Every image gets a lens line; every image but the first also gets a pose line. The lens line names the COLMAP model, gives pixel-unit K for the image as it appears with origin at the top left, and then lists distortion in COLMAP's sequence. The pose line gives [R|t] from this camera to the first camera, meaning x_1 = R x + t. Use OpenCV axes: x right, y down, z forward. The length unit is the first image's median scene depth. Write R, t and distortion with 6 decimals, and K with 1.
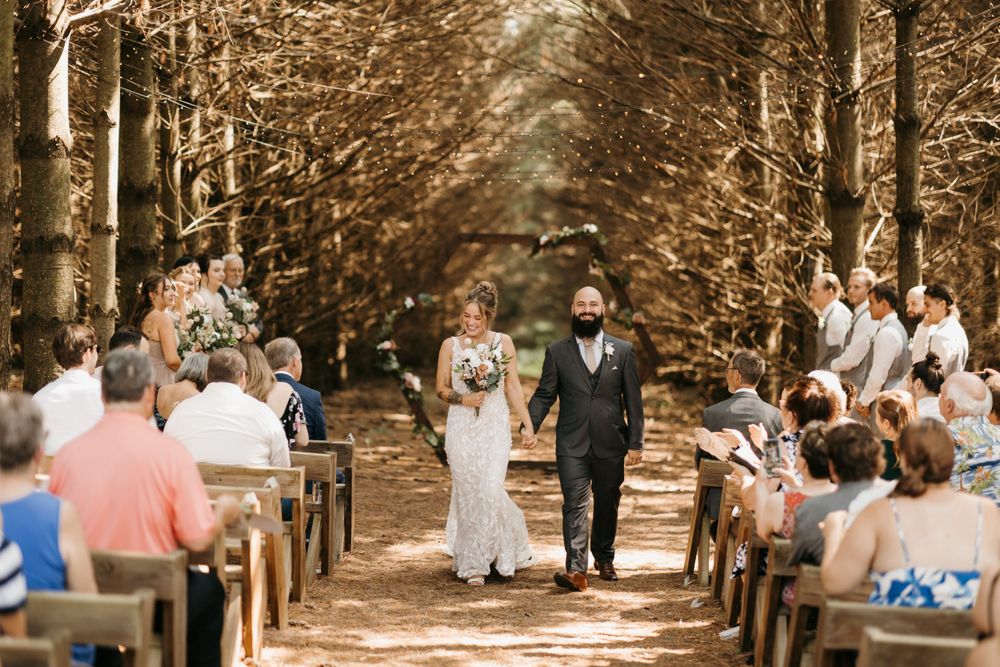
lens RADIAL K [[2388.6, 0, 502.5], [0, 2388.6, 375.6], [0, 0, 1]] dist [0.013007, -0.374433]
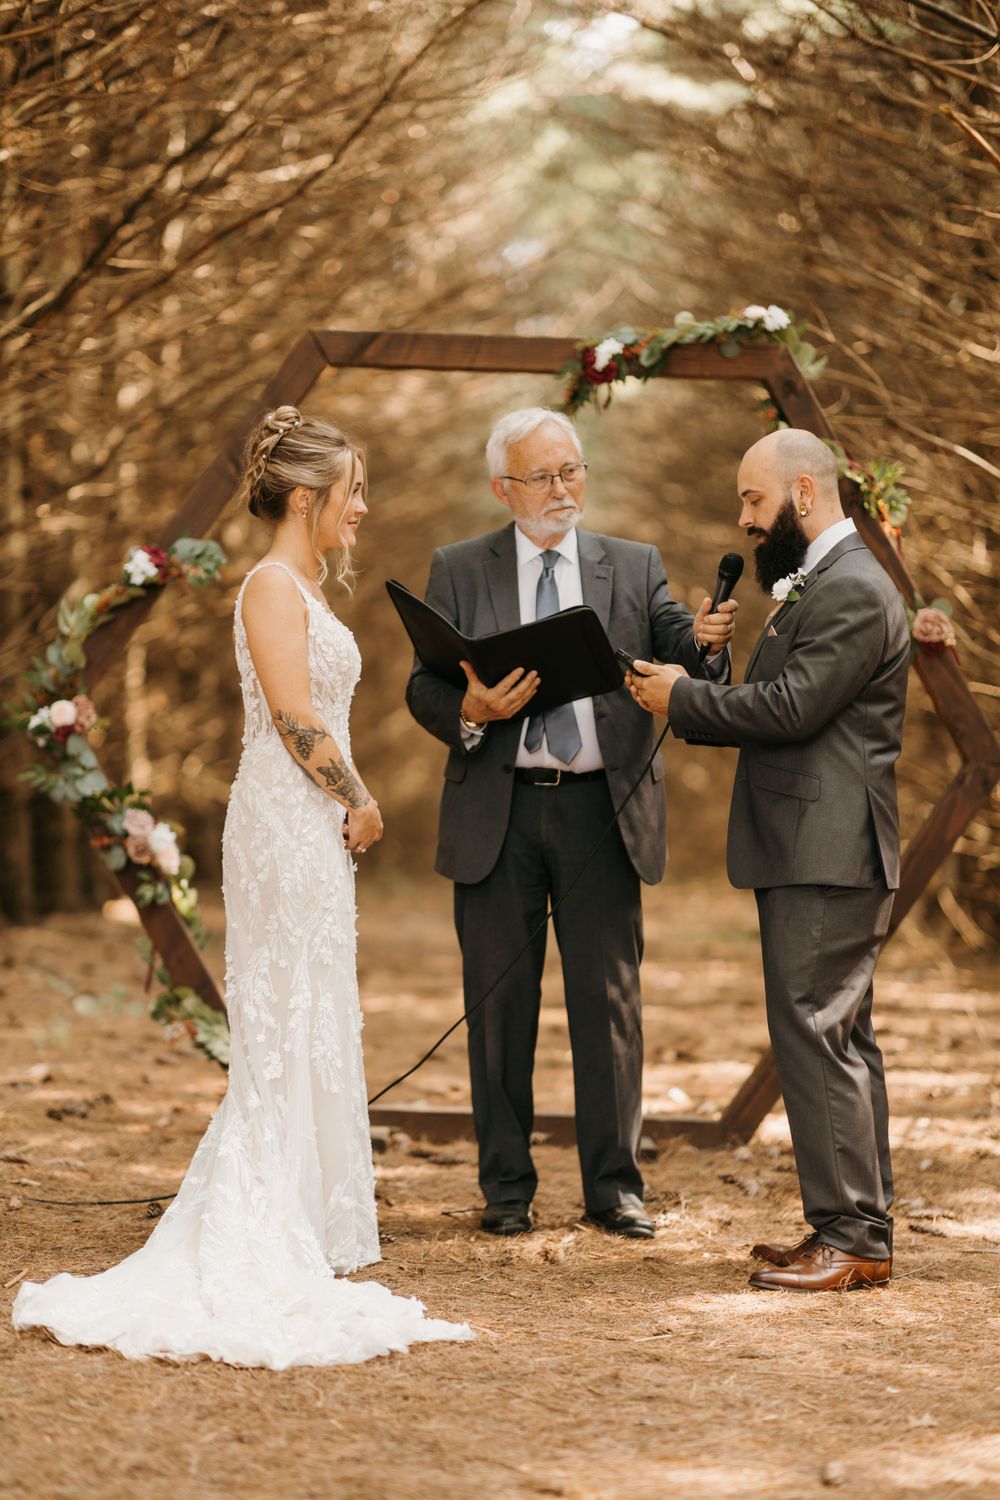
lens RADIAL K [[3582.9, 0, 500.0], [0, 3582.9, 750.0], [0, 0, 1]] dist [0.013007, -0.374433]
pose [[0.999985, 0.003569, -0.004219, 0.006203], [-0.003746, 0.999086, -0.042587, 0.009819], [0.004063, 0.042602, 0.999084, 0.567675]]
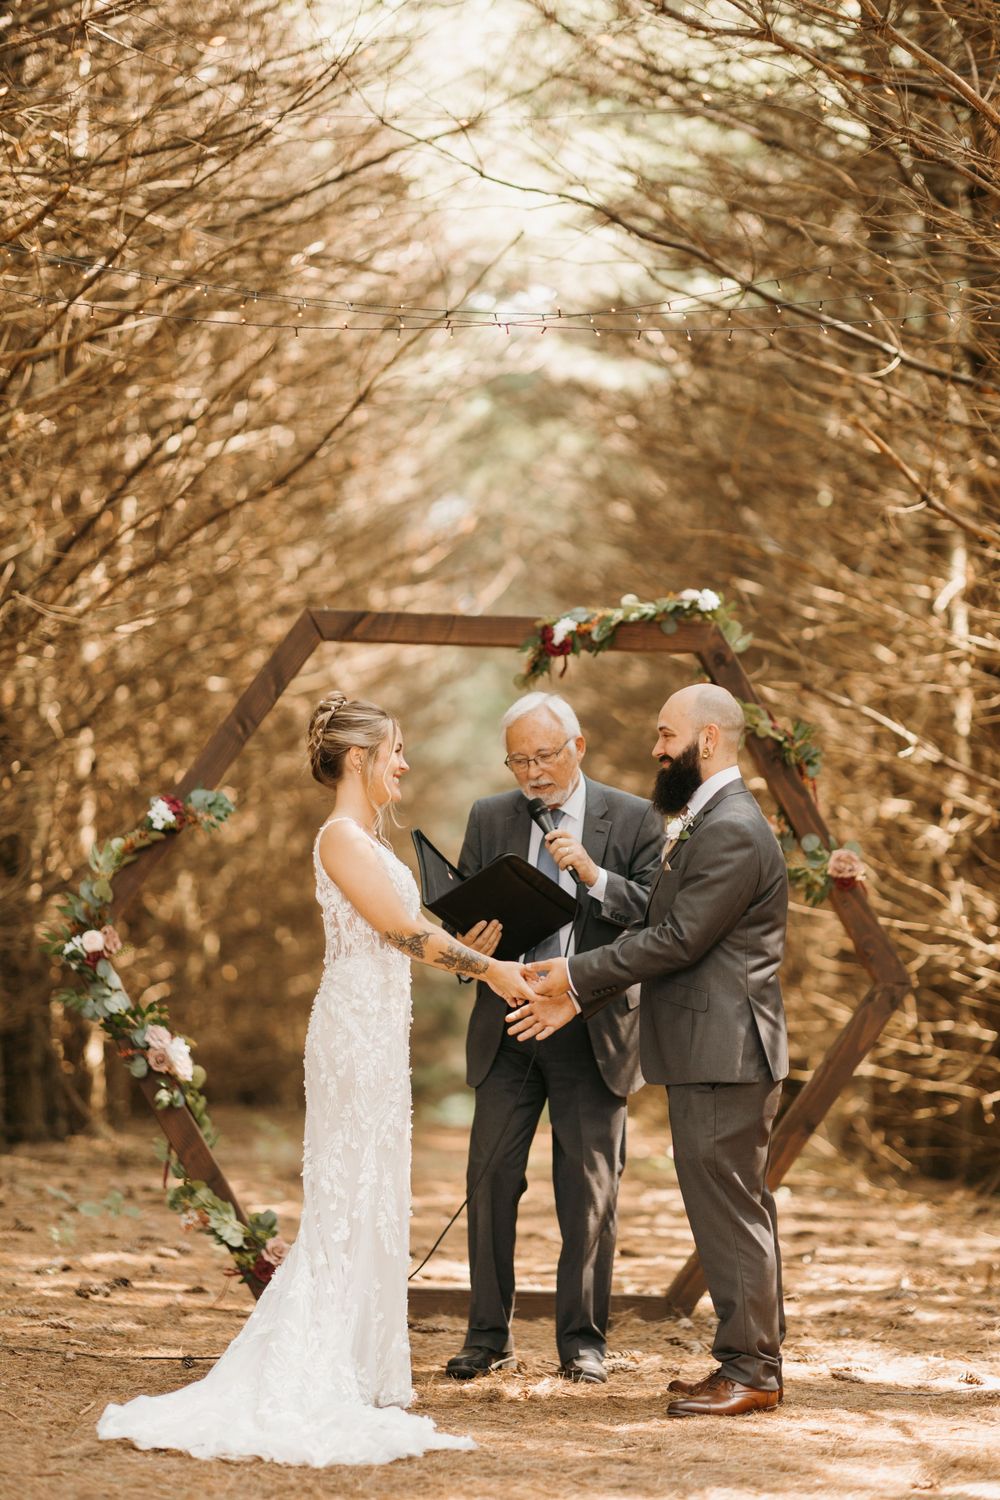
lens RADIAL K [[3582.9, 0, 500.0], [0, 3582.9, 750.0], [0, 0, 1]] dist [0.013007, -0.374433]
pose [[0.999775, 0.002961, 0.020993, -0.002355], [-0.000598, 0.993740, -0.111714, 0.016391], [-0.021192, 0.111677, 0.993519, 0.500078]]
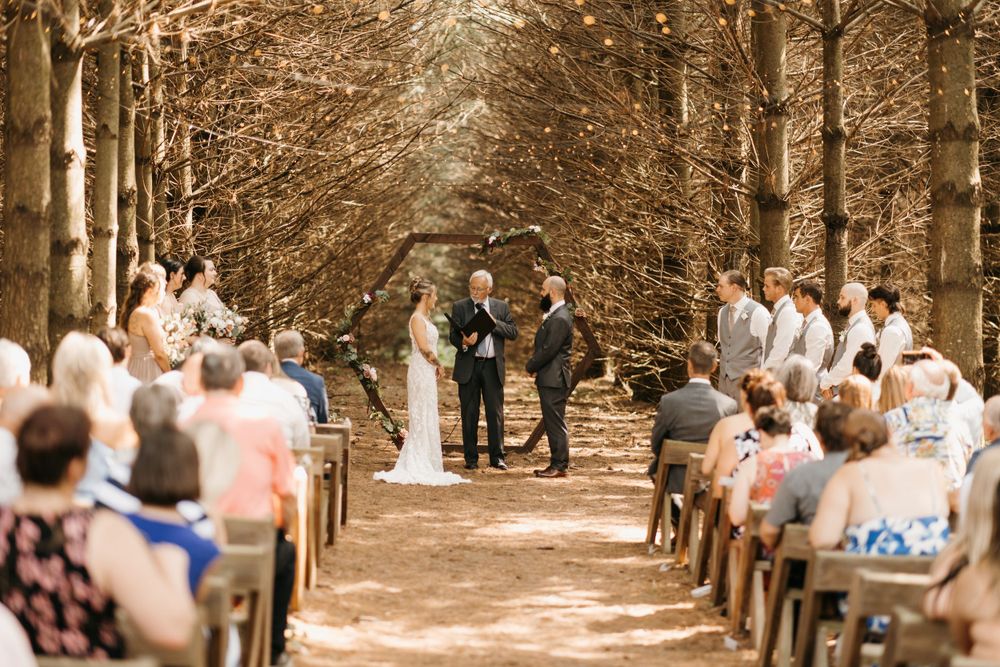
lens RADIAL K [[2388.6, 0, 502.5], [0, 2388.6, 375.6], [0, 0, 1]] dist [0.013007, -0.374433]
pose [[0.998895, -0.003409, 0.046873, -0.028580], [0.003247, 0.999988, 0.003532, 0.000425], [-0.046884, -0.003376, 0.998895, -0.072655]]
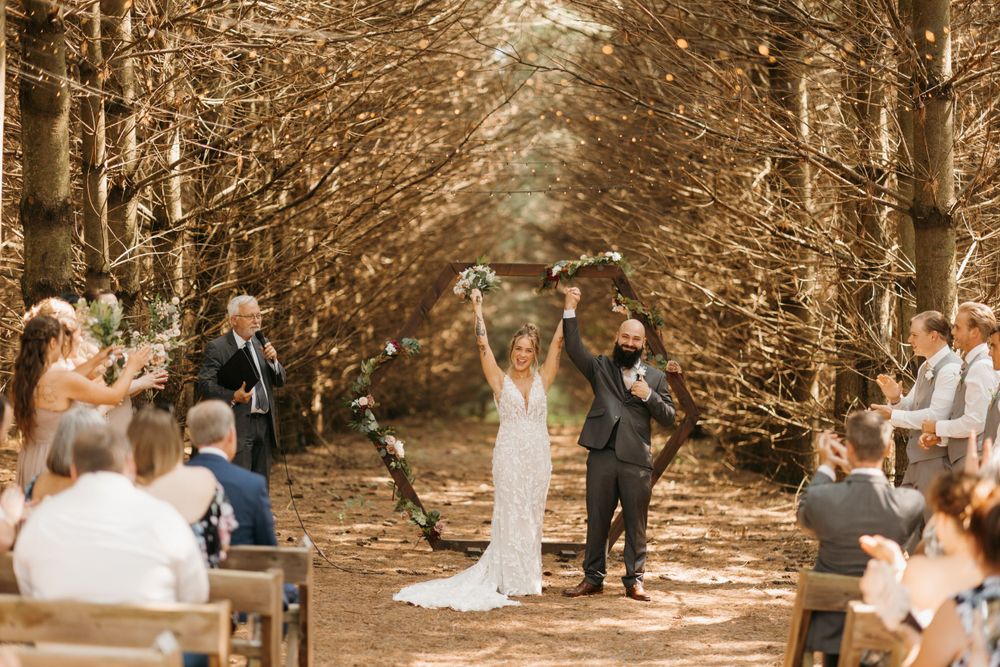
lens RADIAL K [[2388.6, 0, 502.5], [0, 2388.6, 375.6], [0, 0, 1]] dist [0.013007, -0.374433]
pose [[0.999972, -0.004351, 0.006094, -0.006128], [0.004459, 0.999833, -0.017722, -0.006965], [-0.006016, 0.017749, 0.999824, 0.189559]]
